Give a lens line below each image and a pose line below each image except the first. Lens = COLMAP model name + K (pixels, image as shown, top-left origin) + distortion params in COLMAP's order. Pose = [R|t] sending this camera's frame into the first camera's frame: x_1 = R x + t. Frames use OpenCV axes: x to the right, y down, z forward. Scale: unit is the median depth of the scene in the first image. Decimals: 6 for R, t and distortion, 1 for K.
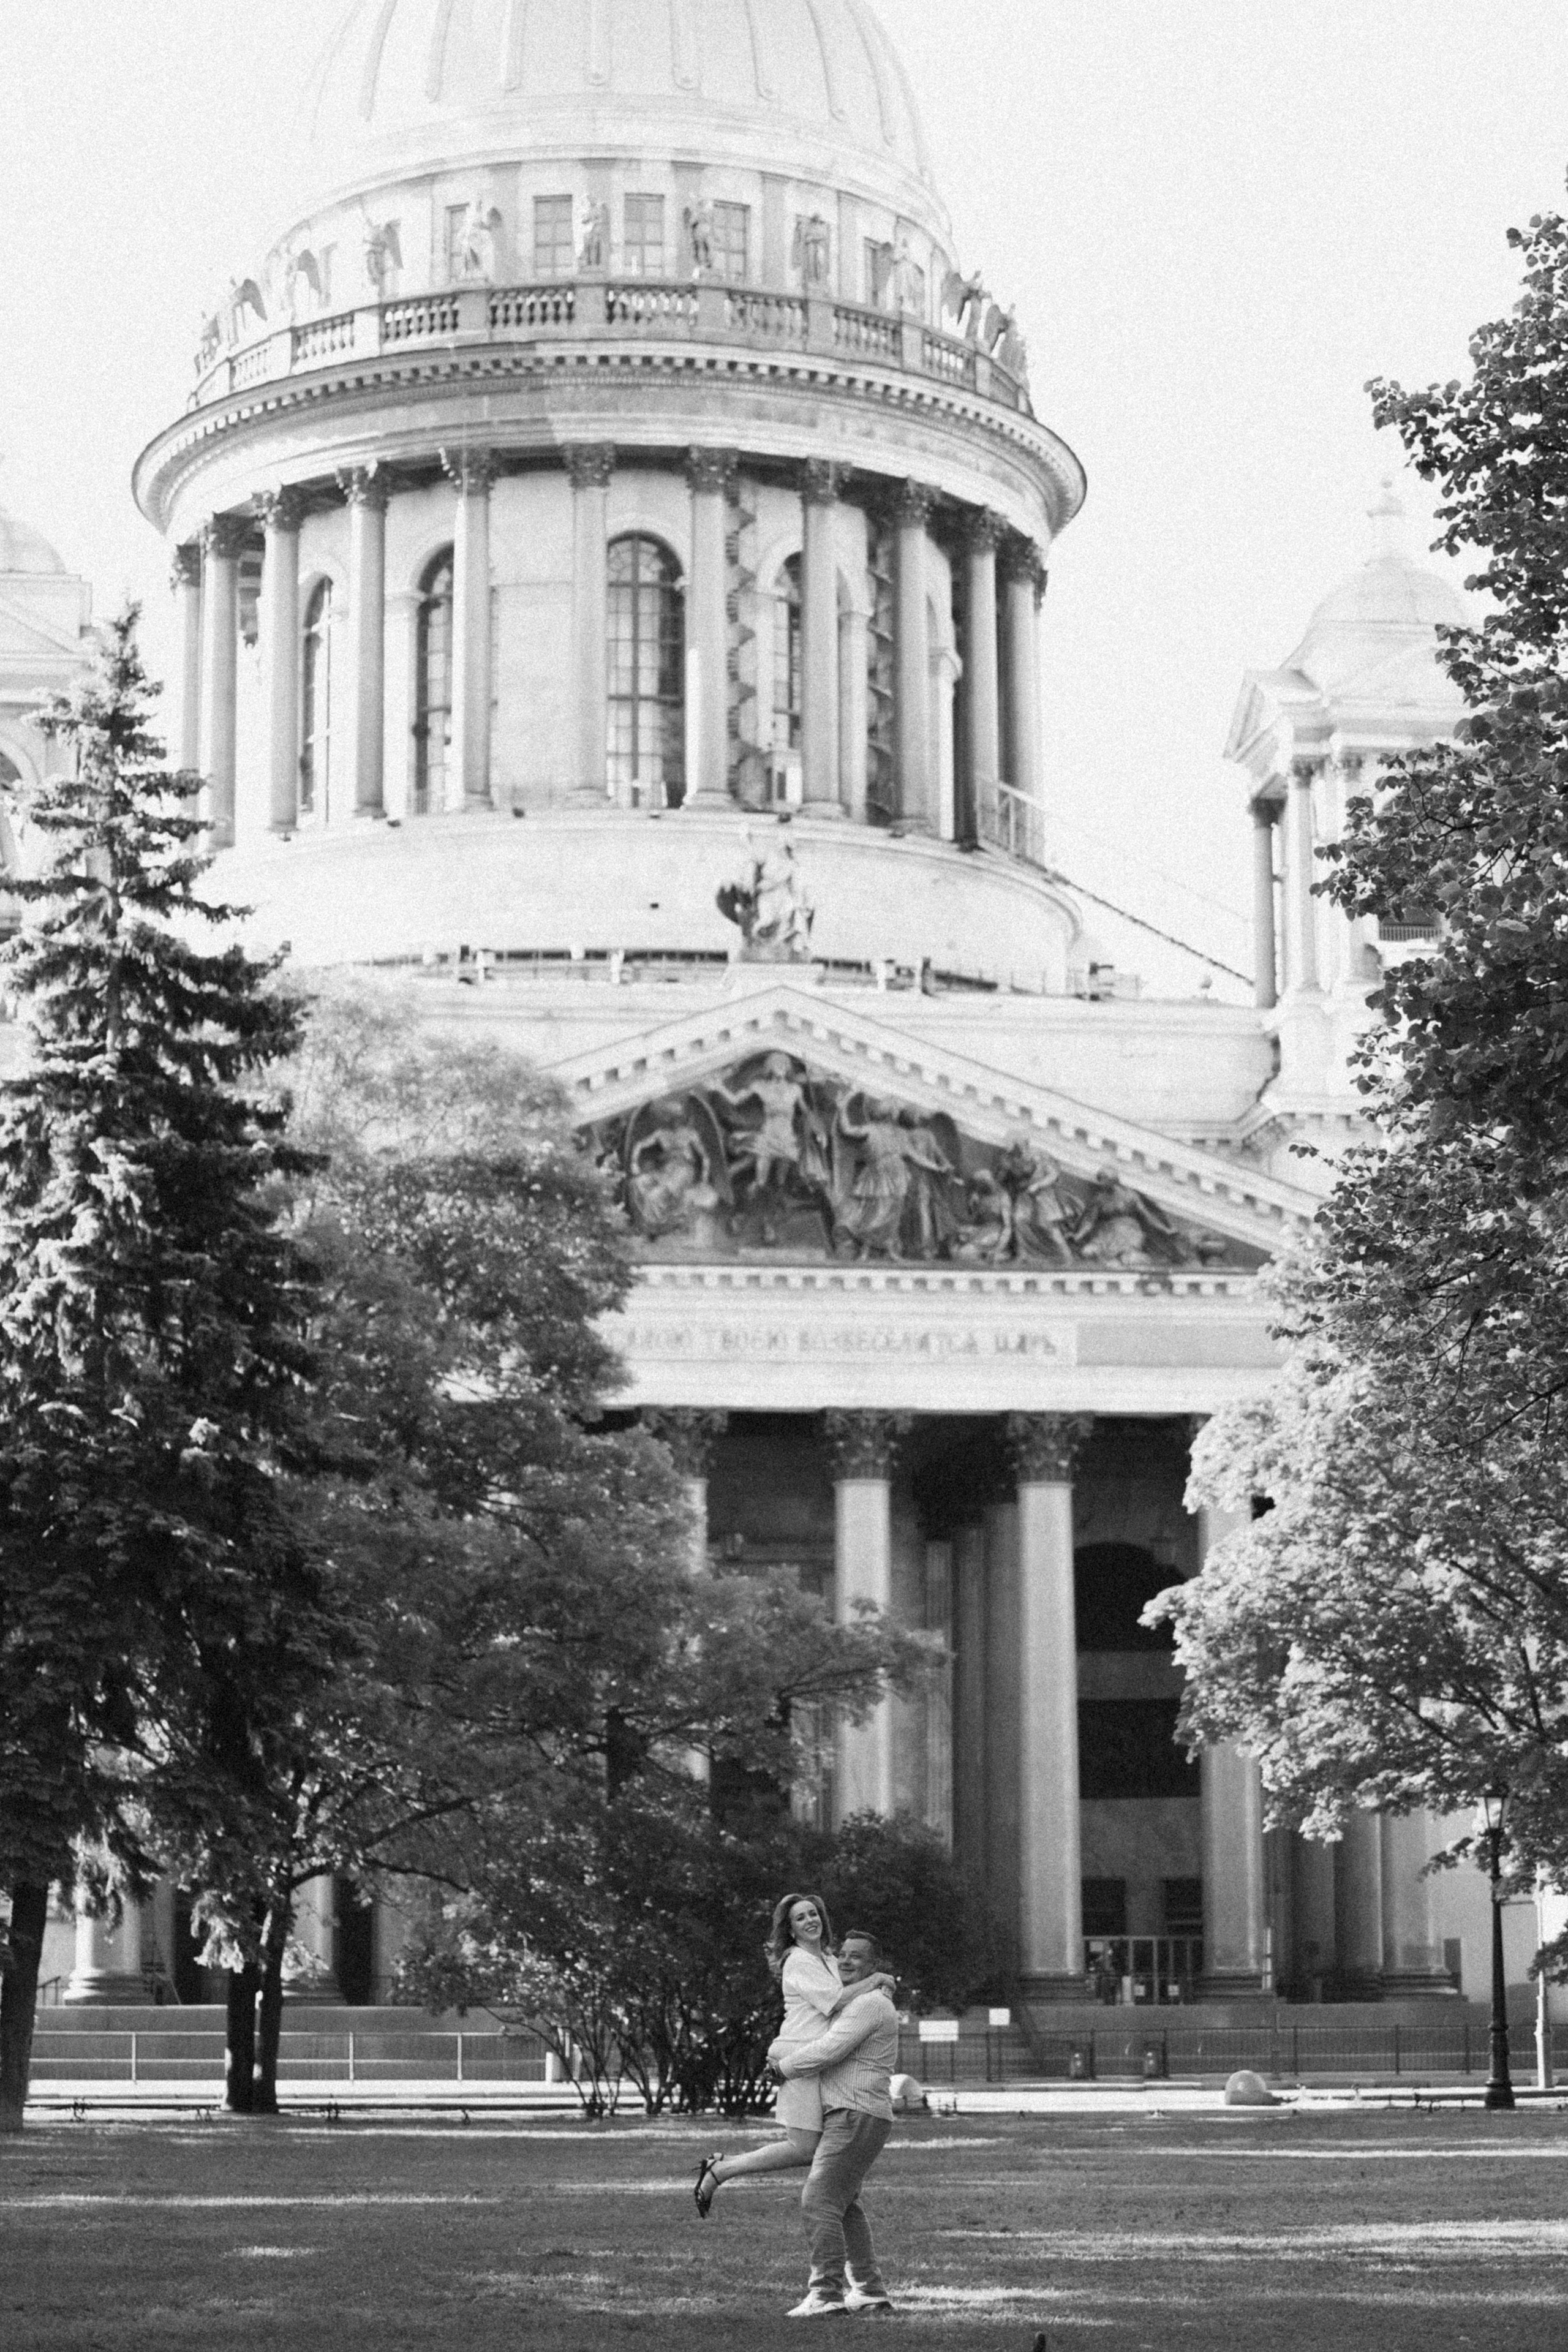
lens RADIAL K [[5133.2, 0, 784.5], [0, 5133.2, 1182.1], [0, 0, 1]] dist [-0.053439, -0.645431]
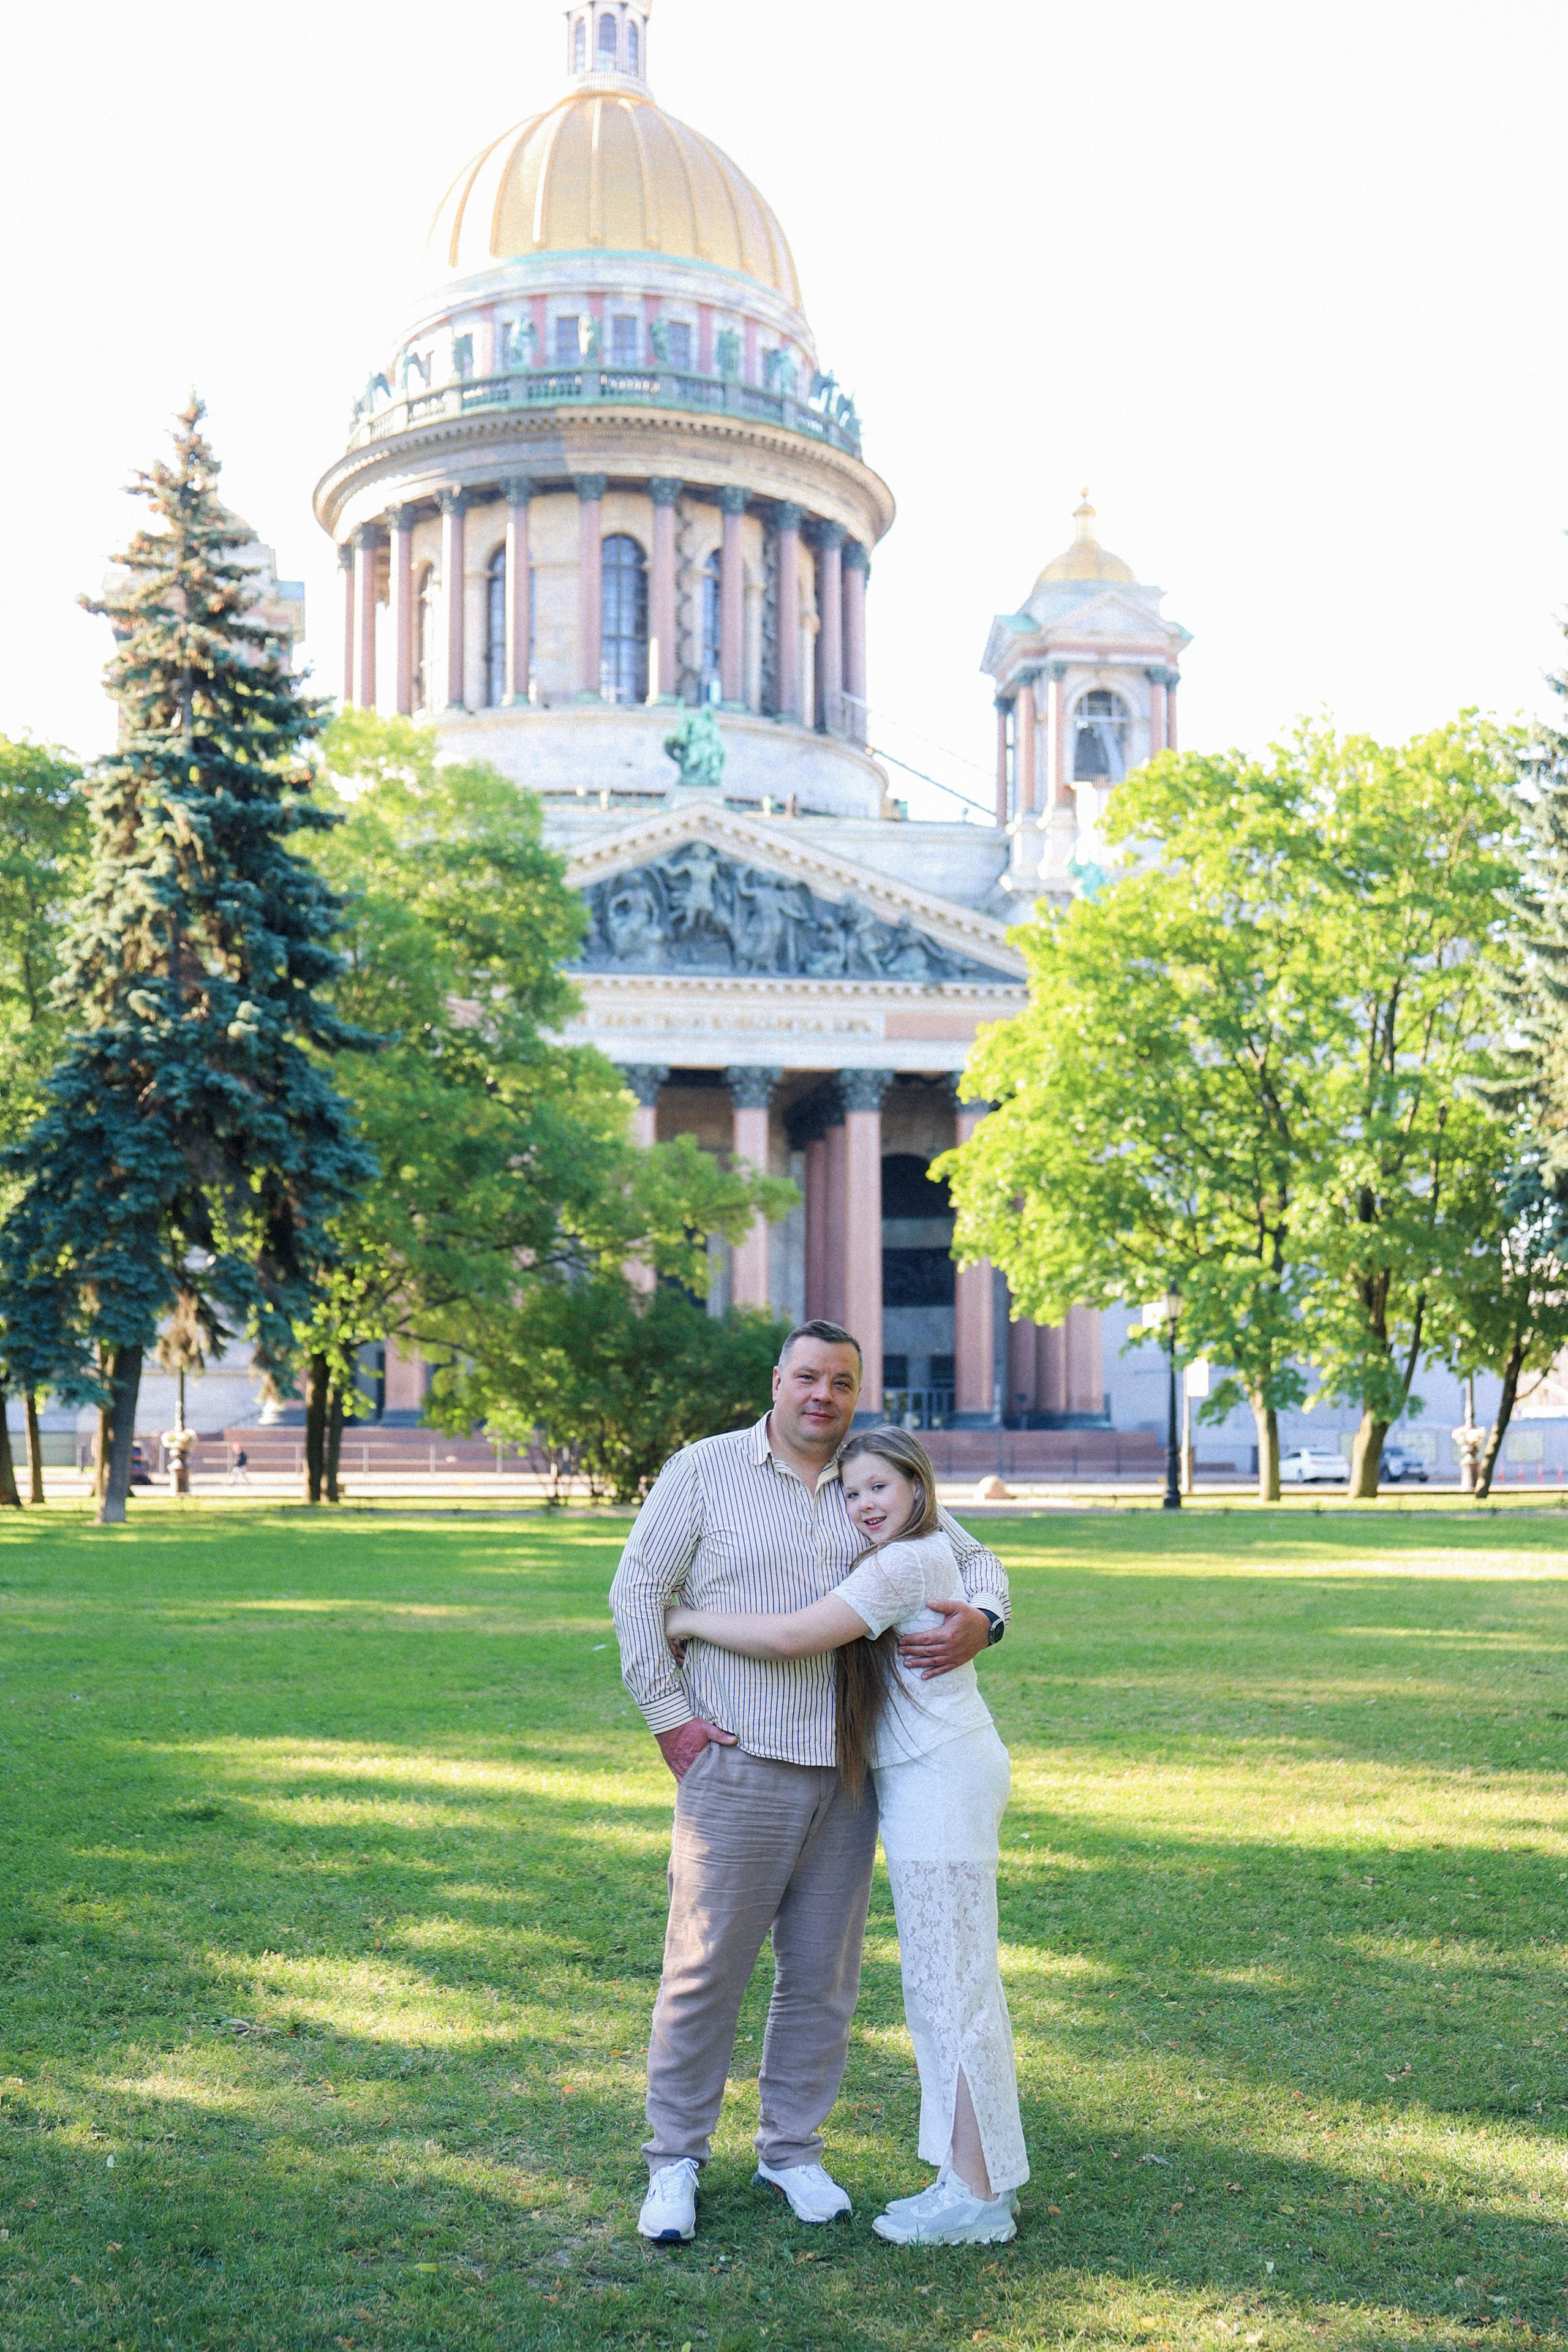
lens RADIAL K [[2725.1, 0, 695.1], [0, 2725.1, 1347.7], [0, 0, 1]] dist [0.015356, 0.015912]
pose [[0.999937, 0.006363, -0.009200, 0.005775], [-0.005107, 0.991408, 0.130708, 0.019920], [0.009952, -0.130652, 0.991378, 0.132403]]
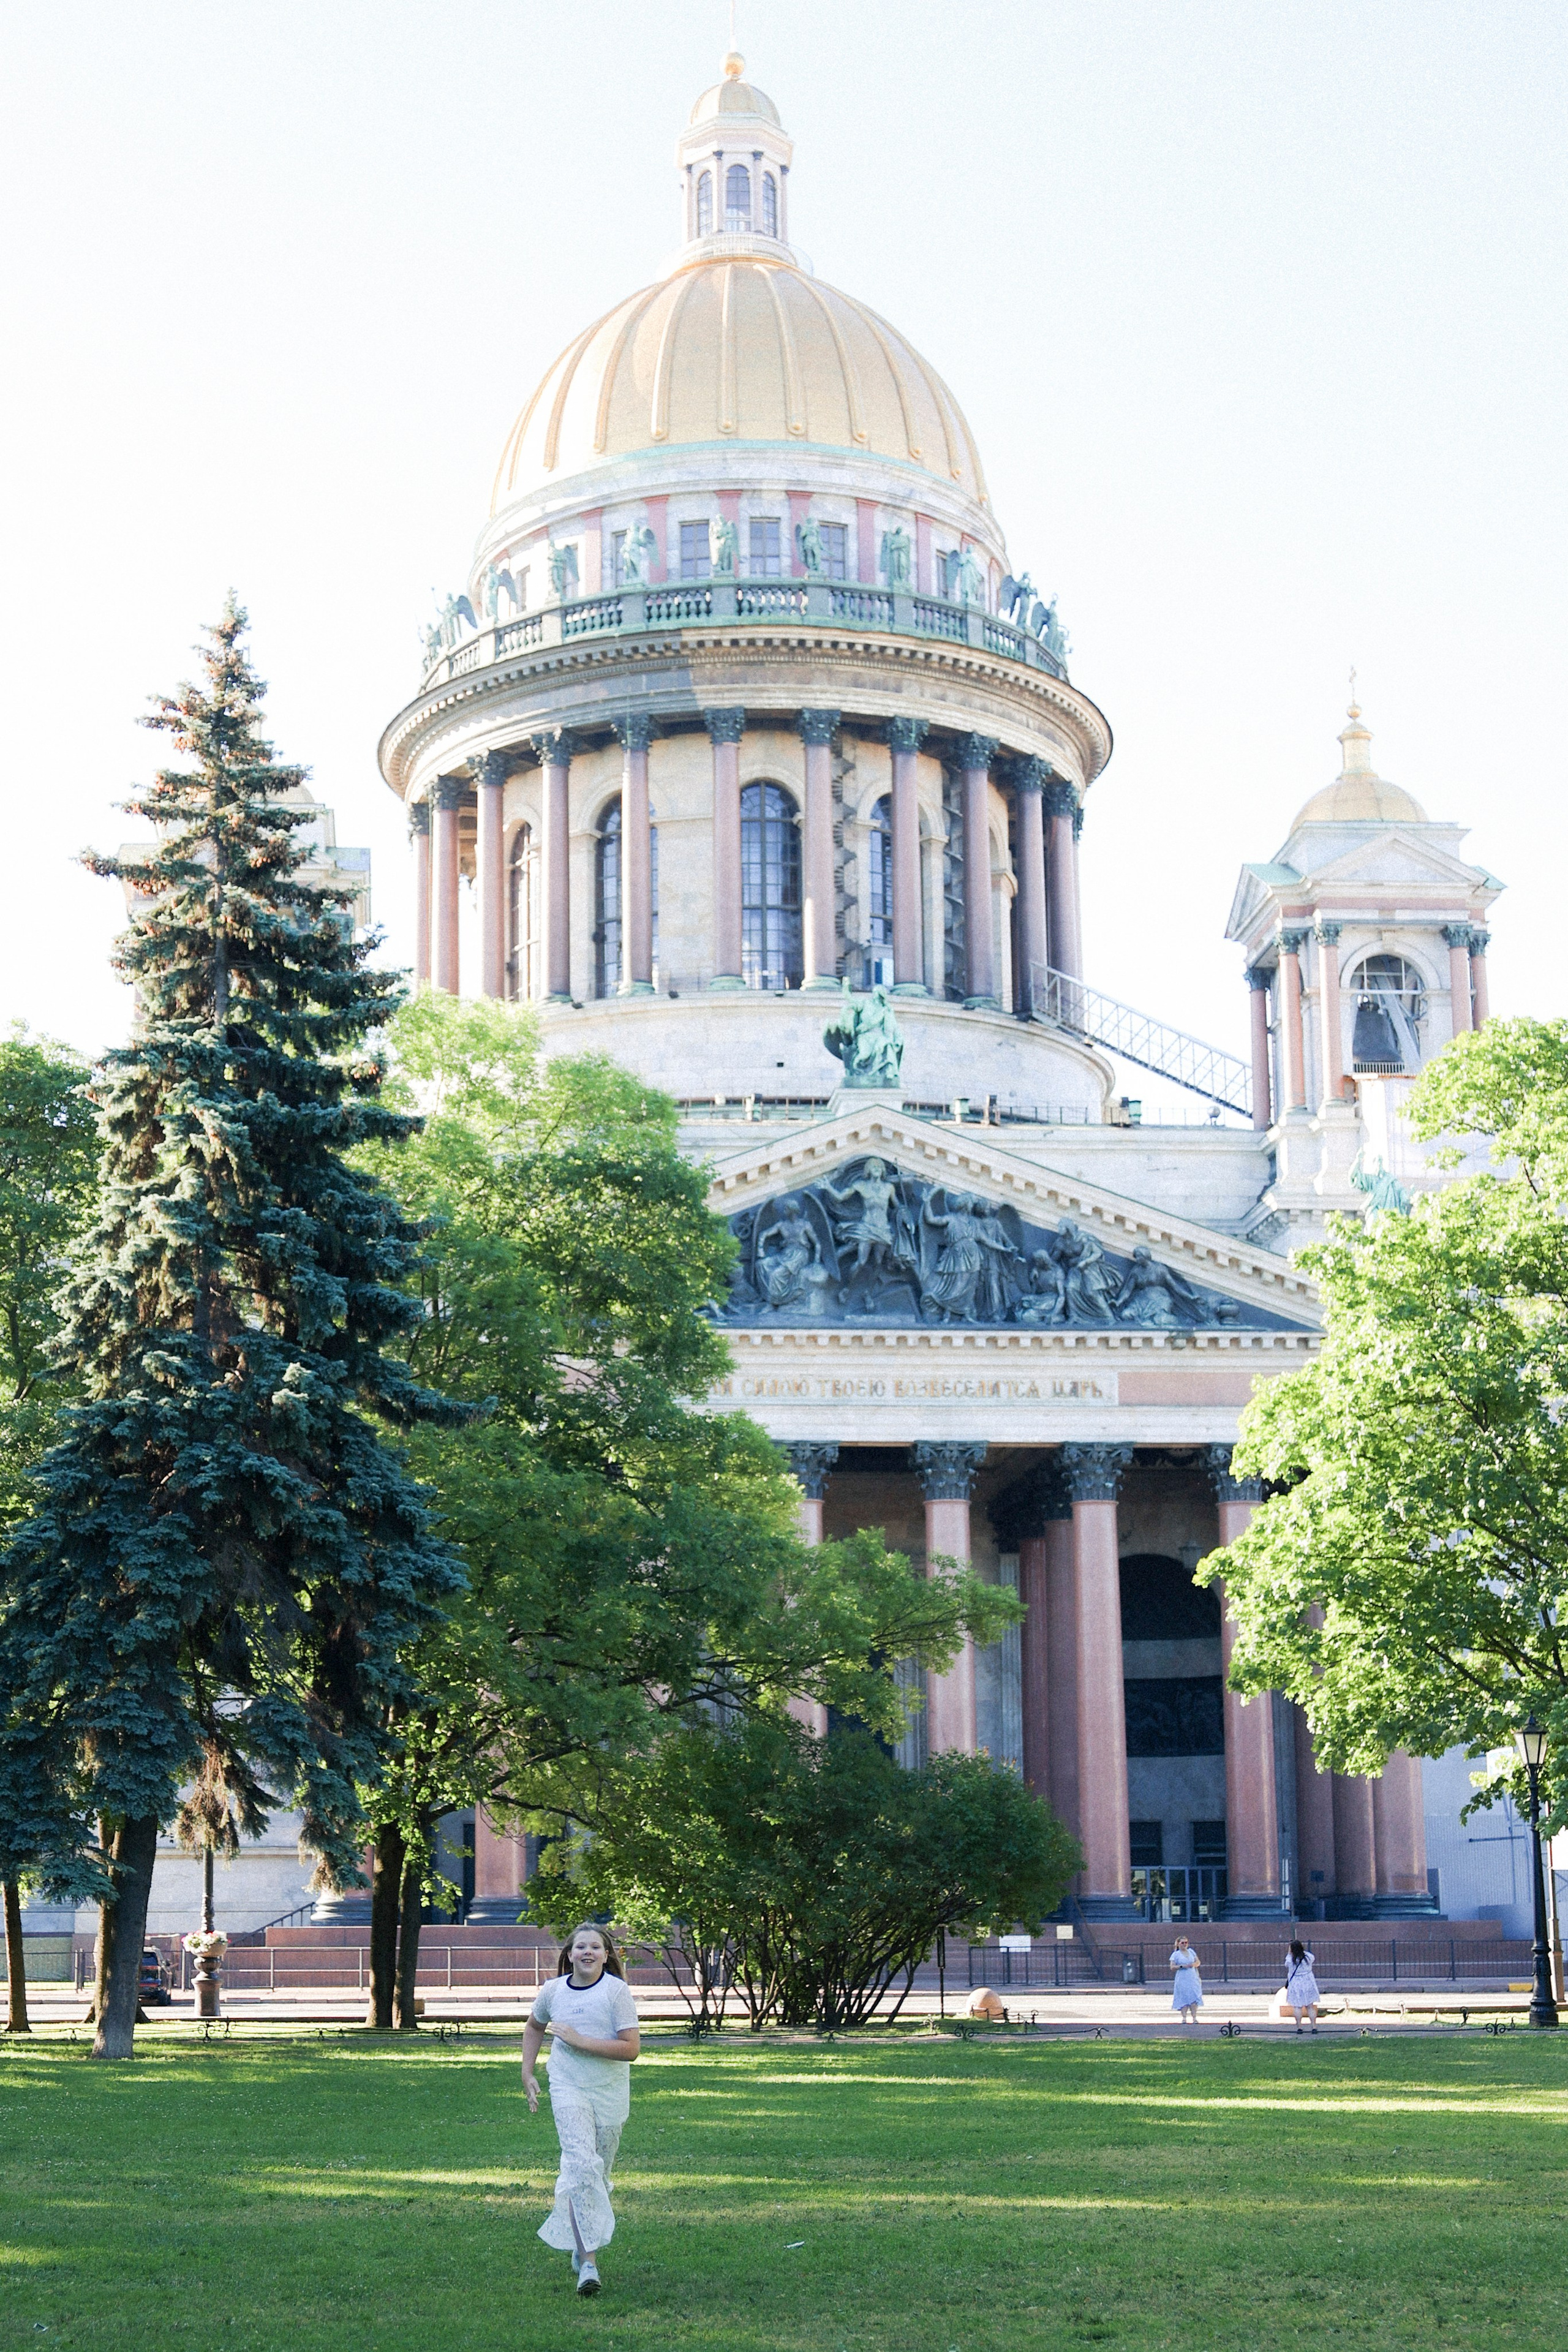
lens RADIAL K [[3505.5, 0, 648.0], [0, 3505.5, 1342.6], [0, 0, 1]] dist [0.024813, -0.068702]
pose [[0.997365, -0.014439, -0.071100, 0.003756], [0.014218, 0.999892, -0.003611, 0.021825], [0.071145, 0.002591, 0.997463, 0.143945]]
